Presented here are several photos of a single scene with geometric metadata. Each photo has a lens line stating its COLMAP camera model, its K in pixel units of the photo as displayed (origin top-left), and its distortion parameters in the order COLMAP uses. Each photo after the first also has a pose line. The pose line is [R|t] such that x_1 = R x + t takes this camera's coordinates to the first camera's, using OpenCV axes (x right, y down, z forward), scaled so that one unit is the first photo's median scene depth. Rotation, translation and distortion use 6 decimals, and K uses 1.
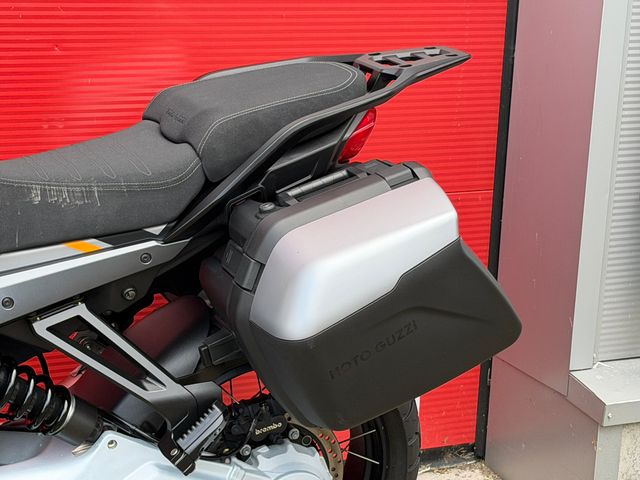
lens RADIAL K [[1570.3, 0, 329.4], [0, 1570.3, 266.7], [0, 0, 1]] dist [0.189189, 0.000000]
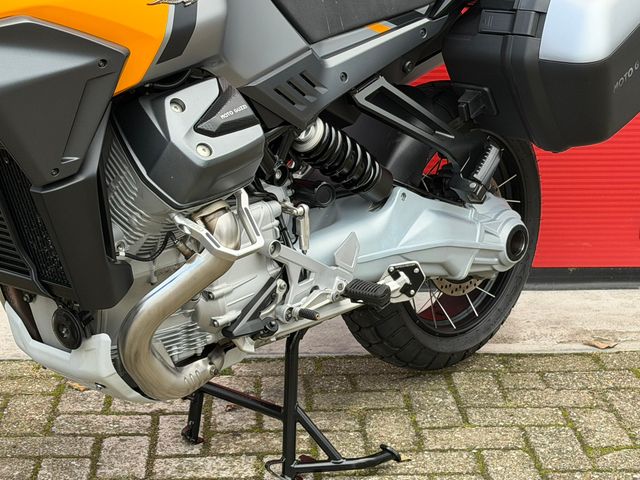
lens RADIAL K [[1450.4, 0, 322.0], [0, 1450.4, 244.4], [0, 0, 1]] dist [0.154943, 0.000000]
pose [[0.916535, -0.165840, 0.363953, -0.620814], [0.174094, 0.984676, 0.010263, 0.129535], [-0.360077, 0.053956, 0.931361, -0.011753]]
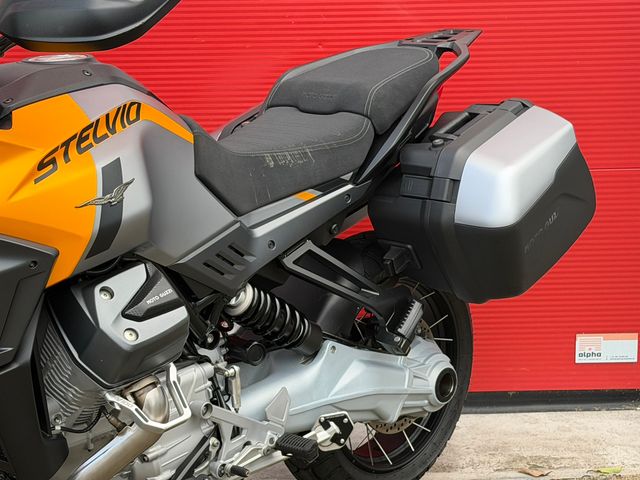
lens RADIAL K [[1450.4, 0, 314.8], [0, 1450.4, 246.9], [0, 0, 1]] dist [0.154943, 0.000000]
pose [[0.914518, -0.166046, 0.368898, -0.588225], [0.189568, 0.981463, -0.028179, 0.062686], [-0.357381, 0.095702, 0.929042, -0.104393]]
